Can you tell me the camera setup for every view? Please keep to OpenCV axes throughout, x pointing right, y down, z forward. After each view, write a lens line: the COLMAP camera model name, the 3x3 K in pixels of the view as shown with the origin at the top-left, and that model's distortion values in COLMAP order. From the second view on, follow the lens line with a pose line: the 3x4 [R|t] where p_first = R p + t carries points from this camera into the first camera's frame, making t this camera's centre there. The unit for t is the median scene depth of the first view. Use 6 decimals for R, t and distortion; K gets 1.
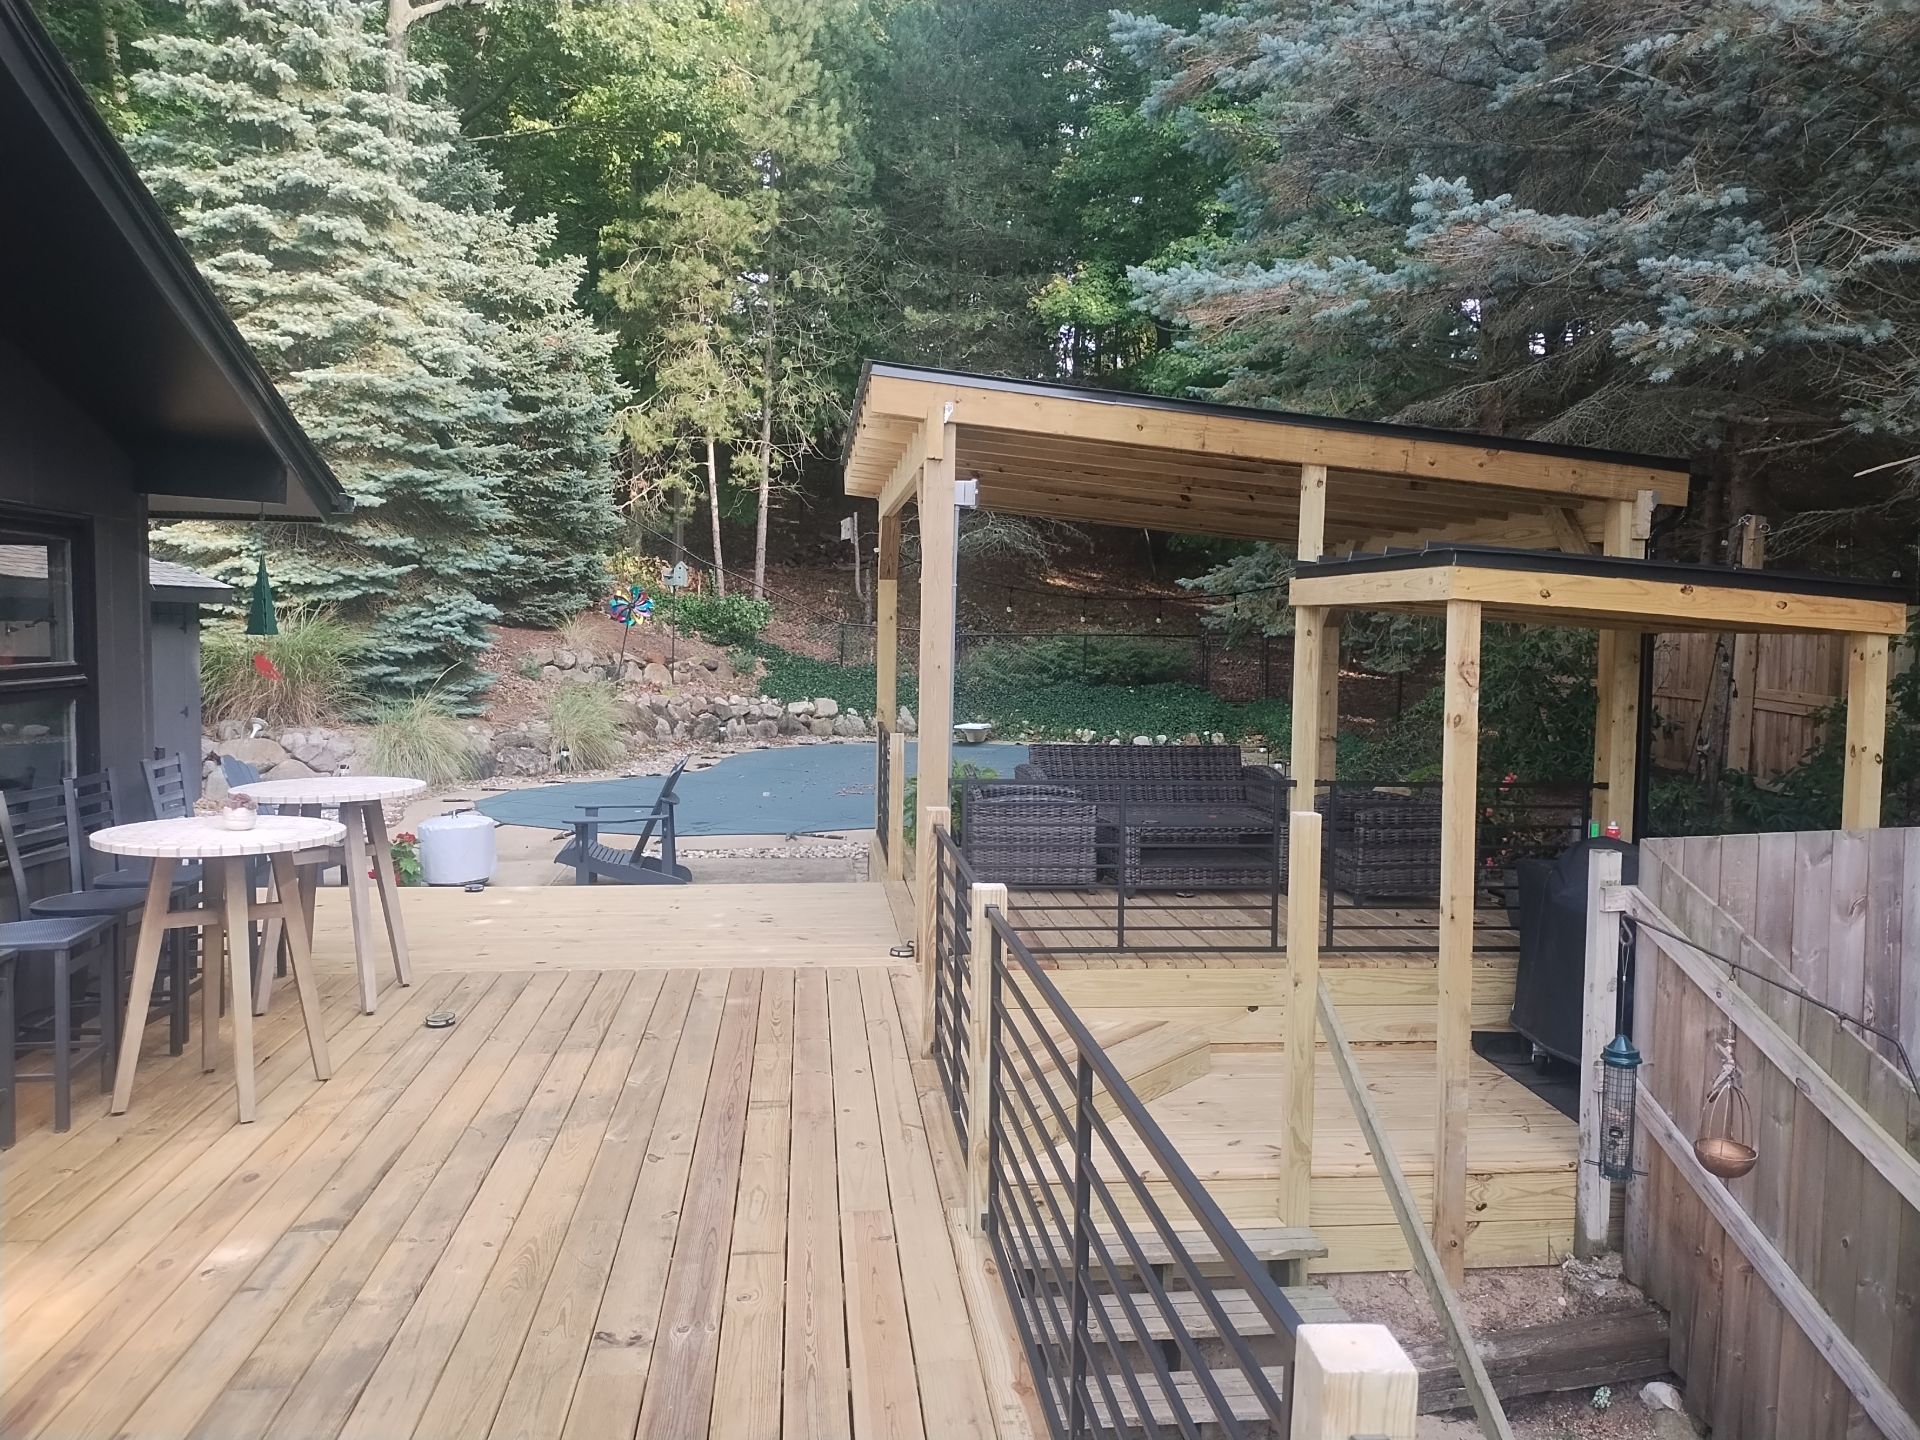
lens RADIAL K [[1464.8, 0, 953.9], [0, 1464.8, 718.6], [0, 0, 1]] dist [0.031450, -0.004212]
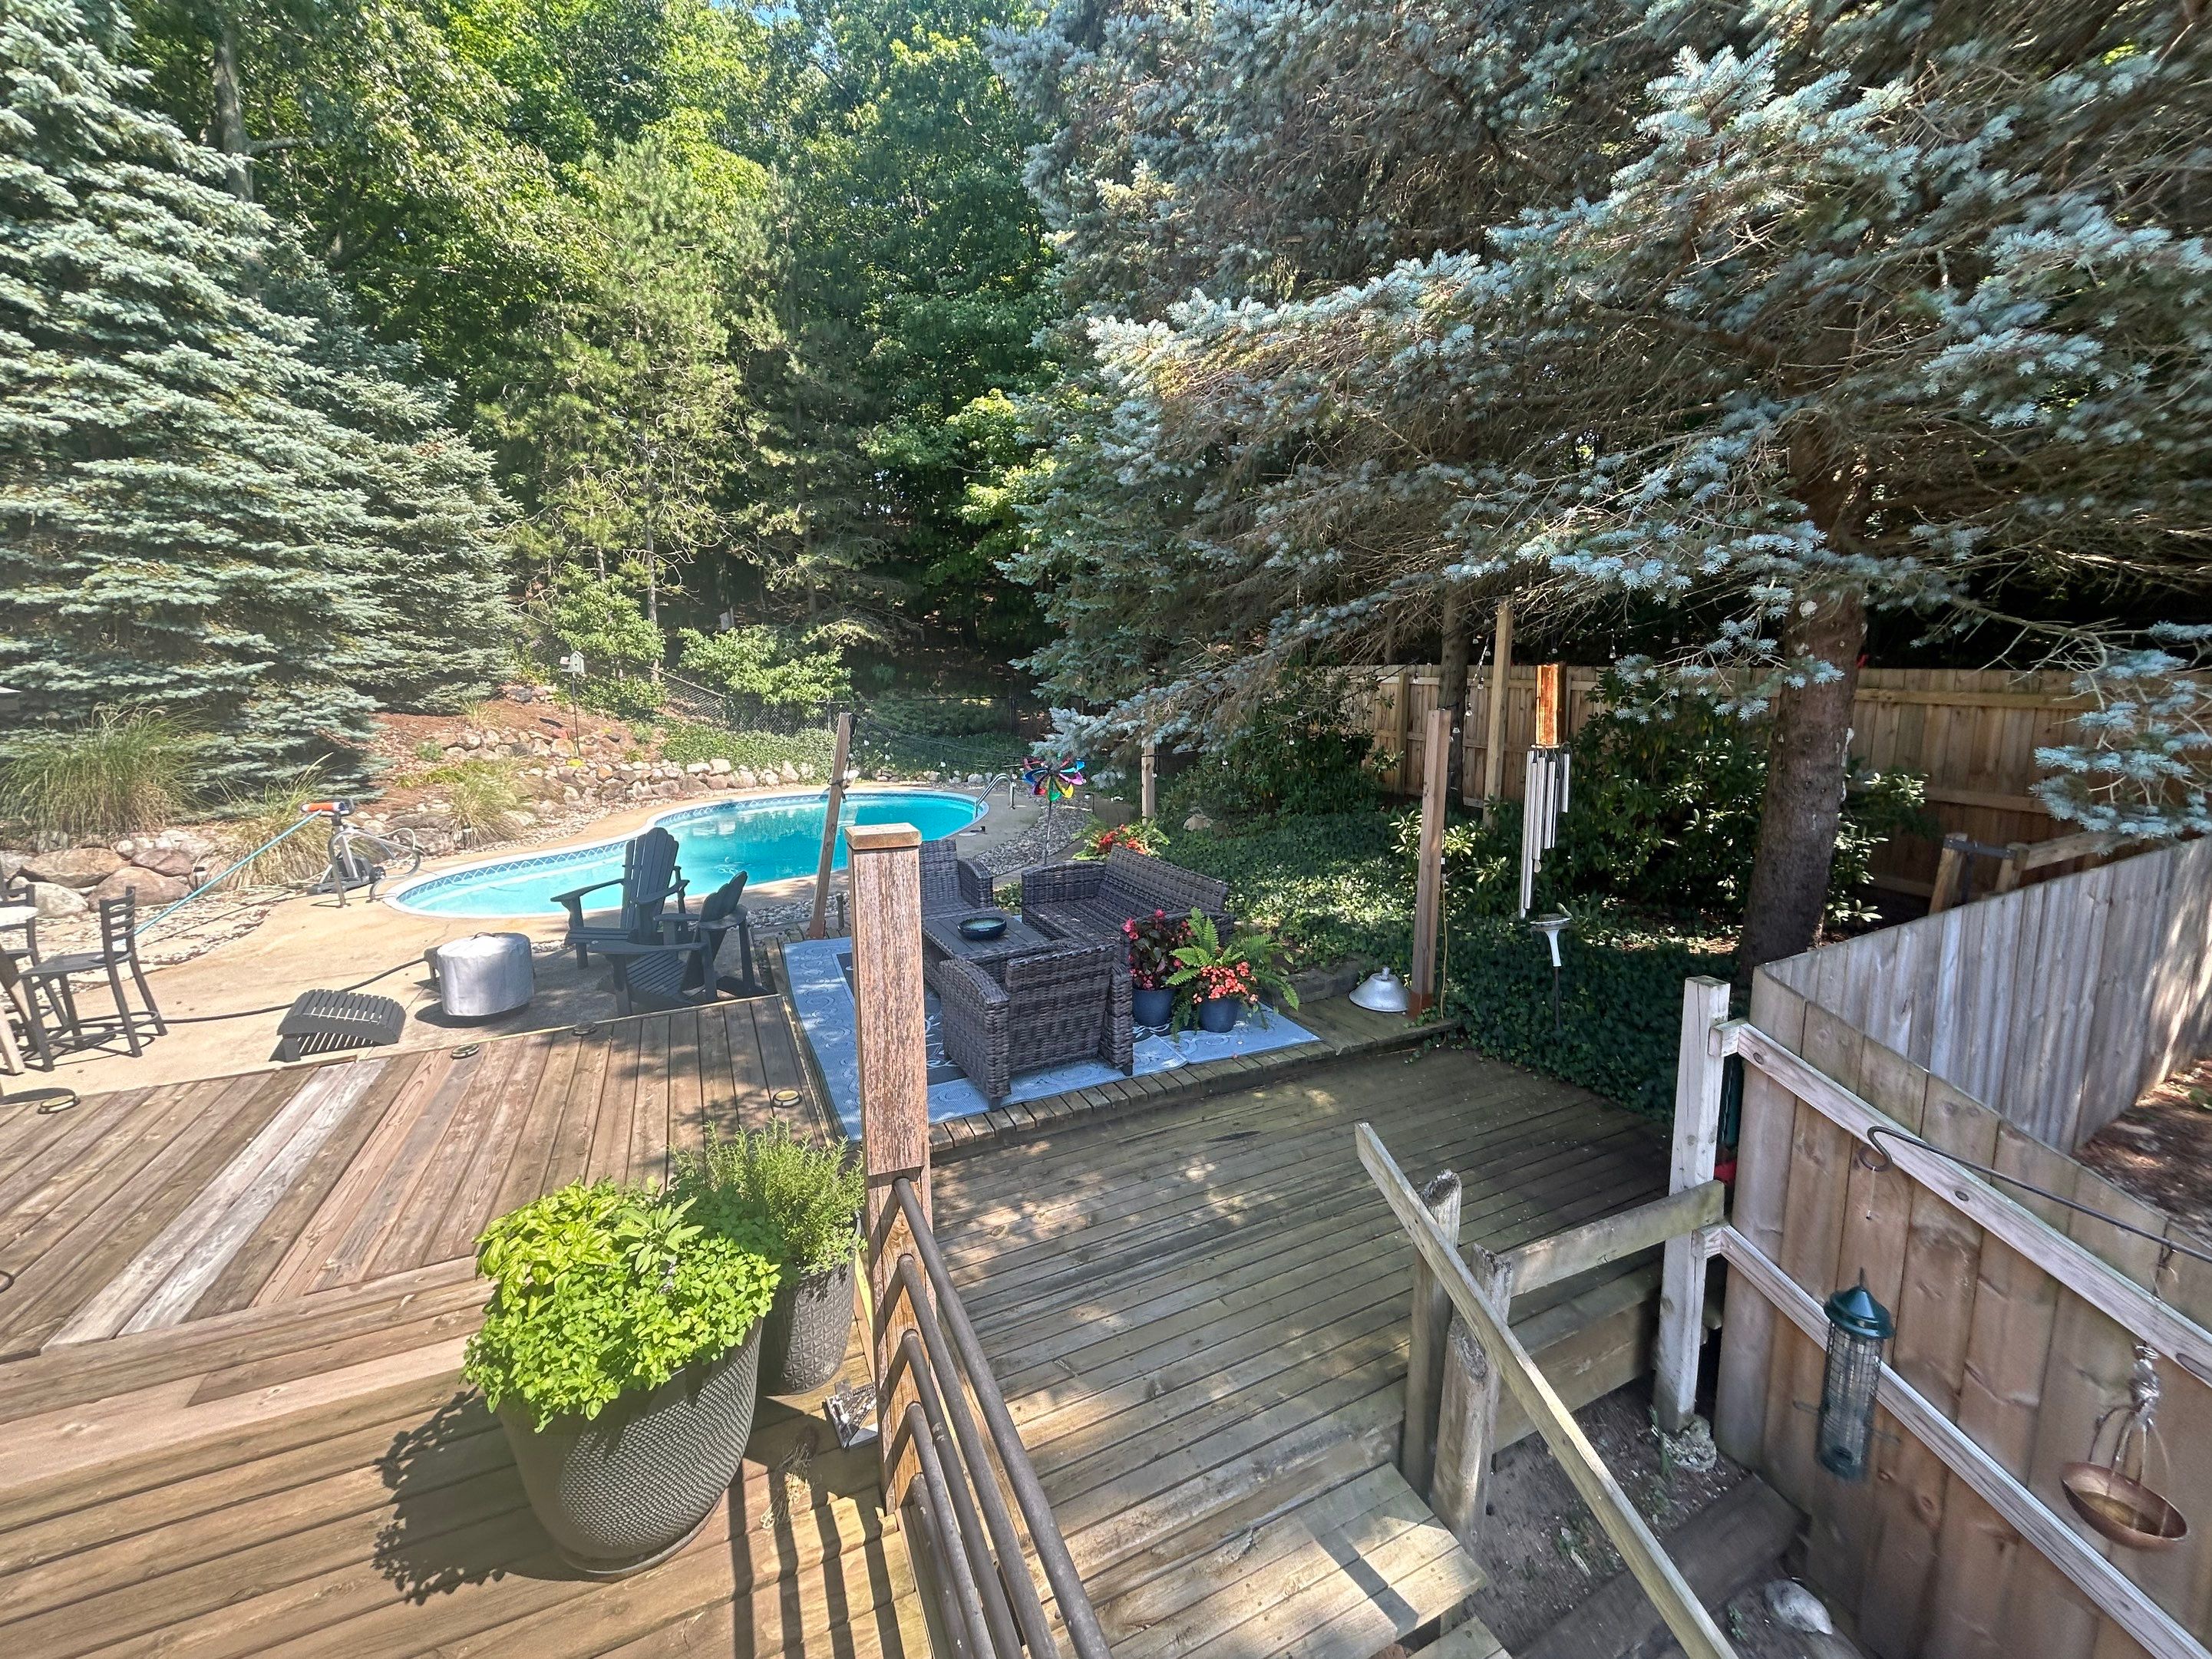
lens RADIAL K [[962.0, 0, 1098.3], [0, 962.0, 819.5], [0, 0, 1]] dist [0.009512, -0.015688]
pose [[0.960652, -0.073905, 0.267741, -0.000210], [0.054368, 0.995337, 0.079671, -0.017064], [-0.272381, -0.061979, 0.960191, 0.192675]]
